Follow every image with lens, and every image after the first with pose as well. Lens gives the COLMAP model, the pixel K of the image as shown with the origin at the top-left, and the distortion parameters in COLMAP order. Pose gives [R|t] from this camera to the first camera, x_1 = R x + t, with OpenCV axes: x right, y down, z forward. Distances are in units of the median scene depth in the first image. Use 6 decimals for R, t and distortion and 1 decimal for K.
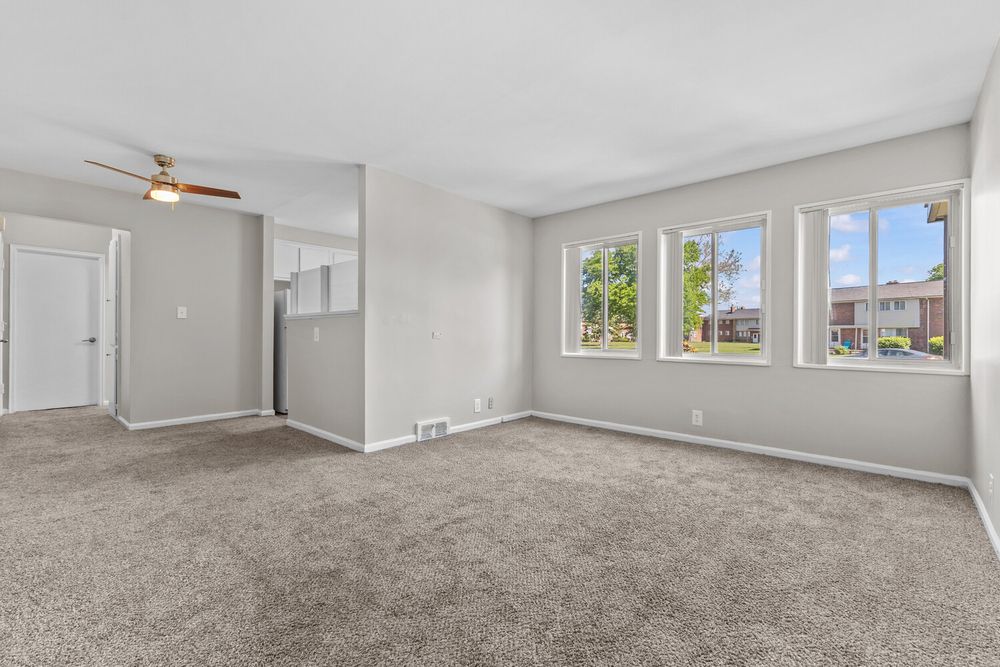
lens RADIAL K [[435.0, 0, 502.4], [0, 435.0, 330.2], [0, 0, 1]] dist [0.009434, -0.001060]
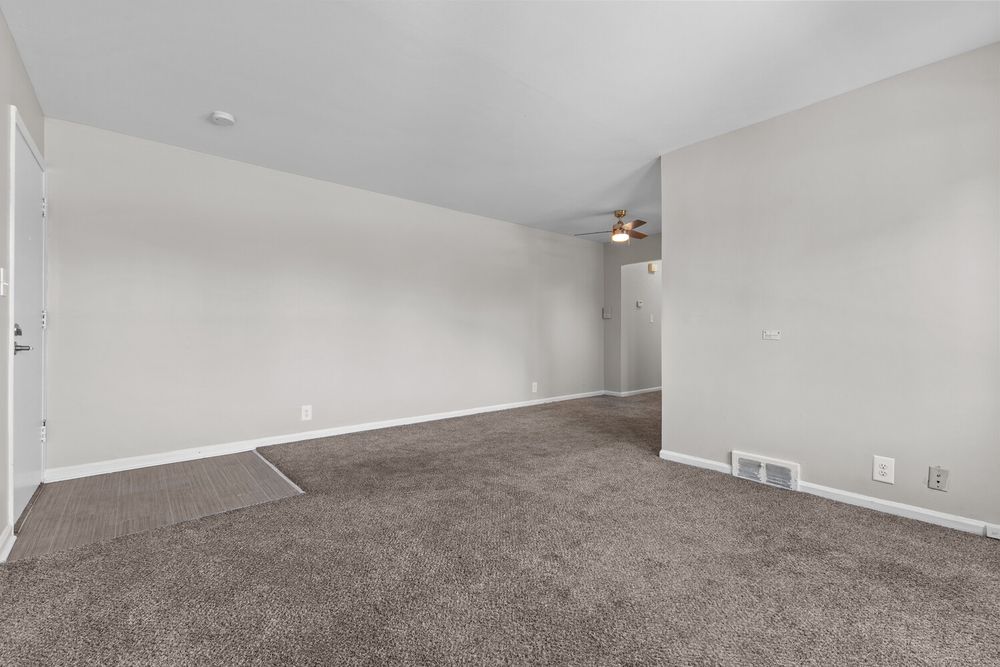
lens RADIAL K [[435.0, 0, 502.4], [0, 435.0, 330.2], [0, 0, 1]] dist [0.009434, -0.001060]
pose [[-0.135529, -0.006778, -0.990750, 0.587903], [0.008366, 0.999933, -0.007986, 0.005499], [0.990738, -0.009371, -0.135463, 0.680712]]
